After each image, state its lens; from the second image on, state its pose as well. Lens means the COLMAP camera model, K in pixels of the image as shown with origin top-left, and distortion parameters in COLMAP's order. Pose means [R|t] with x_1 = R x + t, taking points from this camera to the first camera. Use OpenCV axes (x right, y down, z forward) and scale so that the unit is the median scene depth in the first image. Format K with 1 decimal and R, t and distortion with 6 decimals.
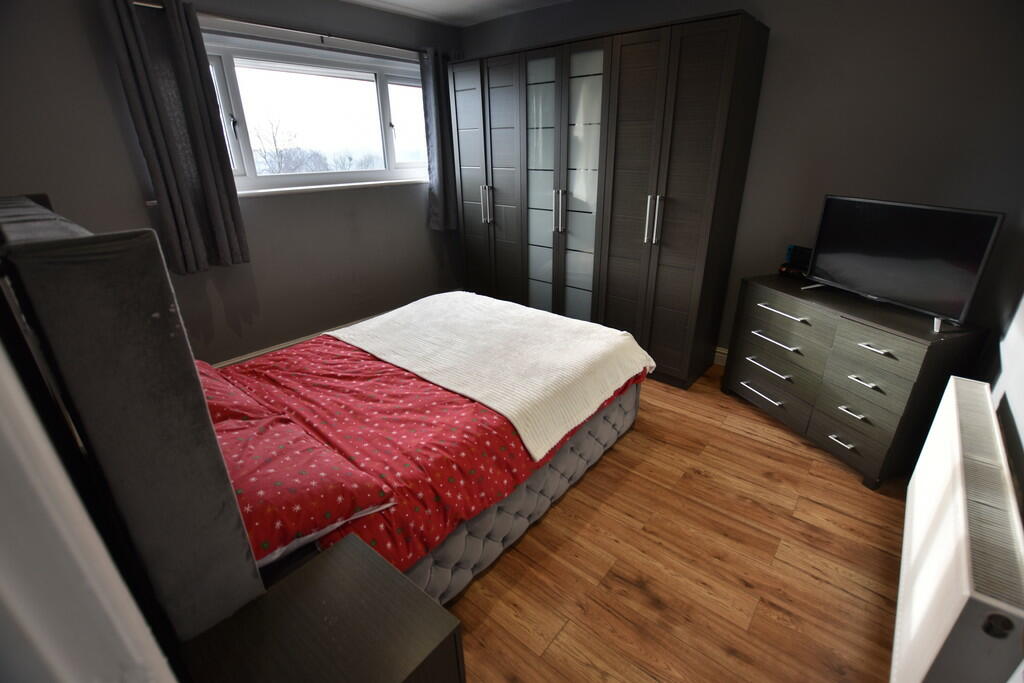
lens RADIAL K [[451.3, 0, 520.6], [0, 451.3, 344.5], [0, 0, 1]] dist [-0.031641, 0.003472]
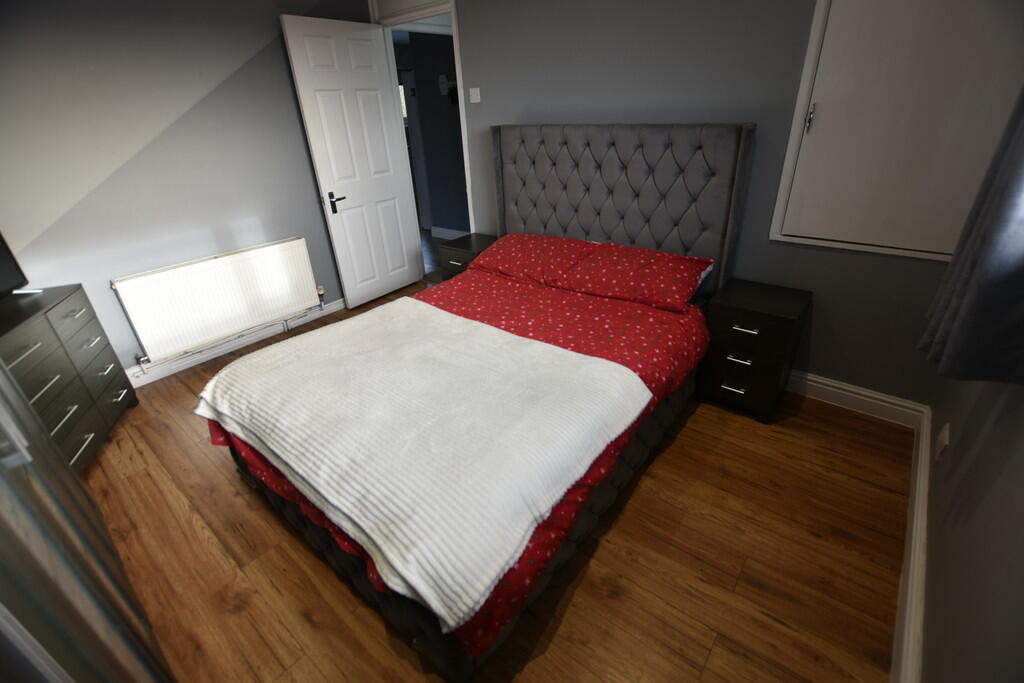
lens RADIAL K [[451.3, 0, 520.6], [0, 451.3, 344.5], [0, 0, 1]] dist [-0.031641, 0.003472]
pose [[-0.998390, 0.056512, 0.004862, -0.254840], [0.038923, 0.620236, 0.783449, -0.559249], [0.041259, 0.782377, -0.621437, 1.289886]]
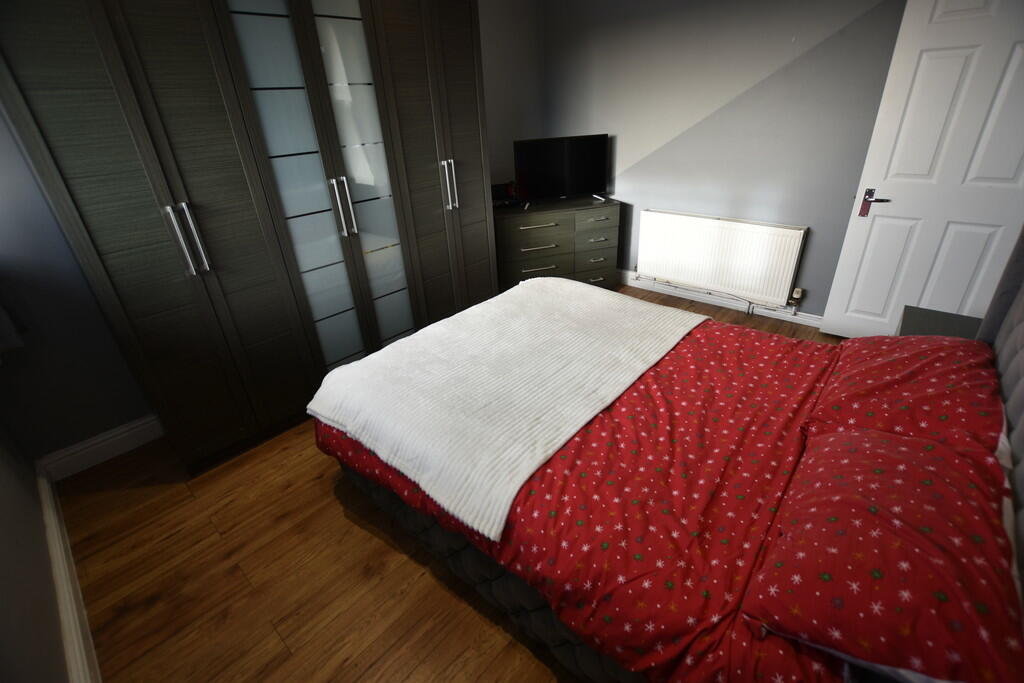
lens RADIAL K [[451.3, 0, 520.6], [0, 451.3, 344.5], [0, 0, 1]] dist [-0.031641, 0.003472]
pose [[0.024874, -0.459381, 0.887891, -0.737220], [0.448220, 0.799015, 0.400841, -0.318892], [-0.893577, 0.388000, 0.225778, 0.757449]]
